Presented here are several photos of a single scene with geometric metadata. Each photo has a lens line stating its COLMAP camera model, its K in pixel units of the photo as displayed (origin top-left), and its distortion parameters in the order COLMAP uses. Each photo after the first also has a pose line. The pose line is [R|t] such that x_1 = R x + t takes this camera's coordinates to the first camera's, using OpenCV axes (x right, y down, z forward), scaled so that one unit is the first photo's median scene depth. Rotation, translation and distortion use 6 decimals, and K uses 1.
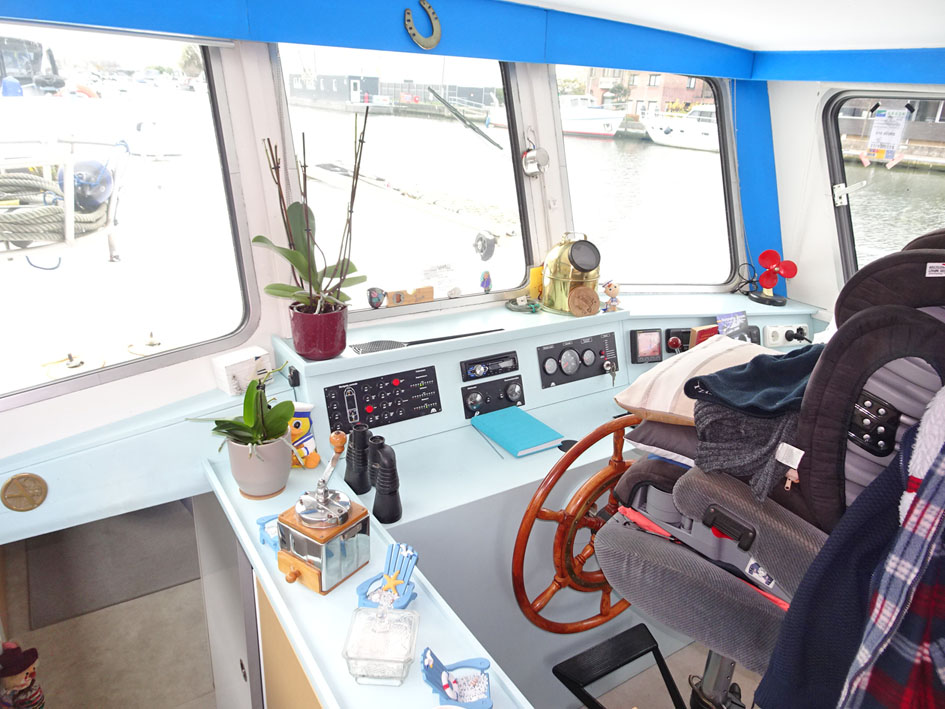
lens RADIAL K [[675.4, 0, 475.5], [0, 675.4, 353.2], [0, 0, 1]] dist [0.009378, 0.003800]
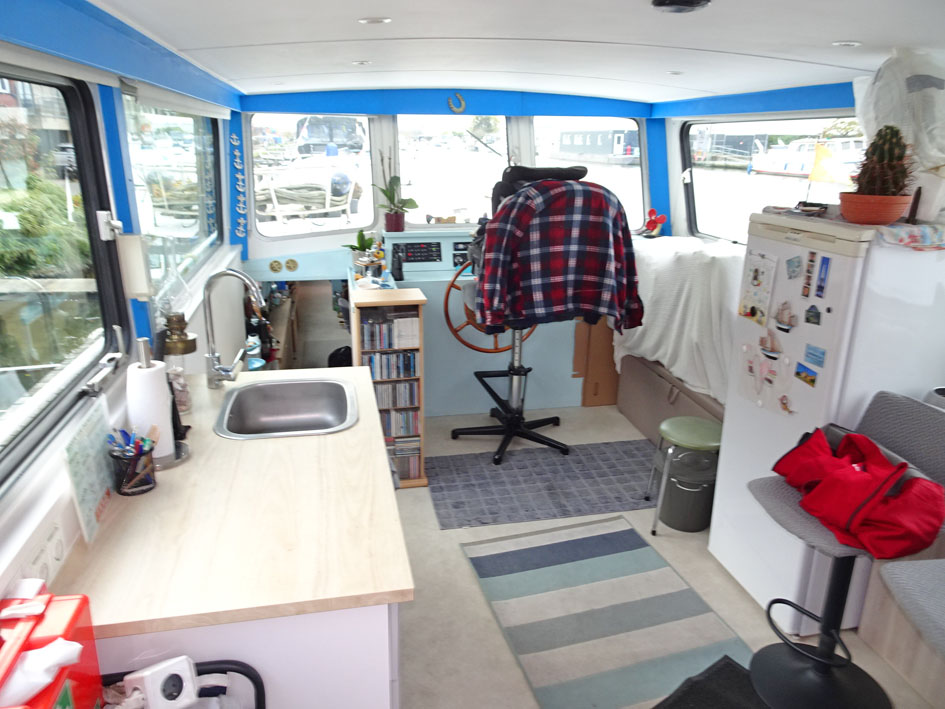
lens RADIAL K [[675.4, 0, 475.5], [0, 675.4, 353.2], [0, 0, 1]] dist [0.009378, 0.003800]
pose [[0.928874, 0.071121, -0.363503, 0.890425], [-0.097072, 0.993833, -0.053604, 0.492177], [0.357449, 0.085077, 0.930050, -1.075084]]
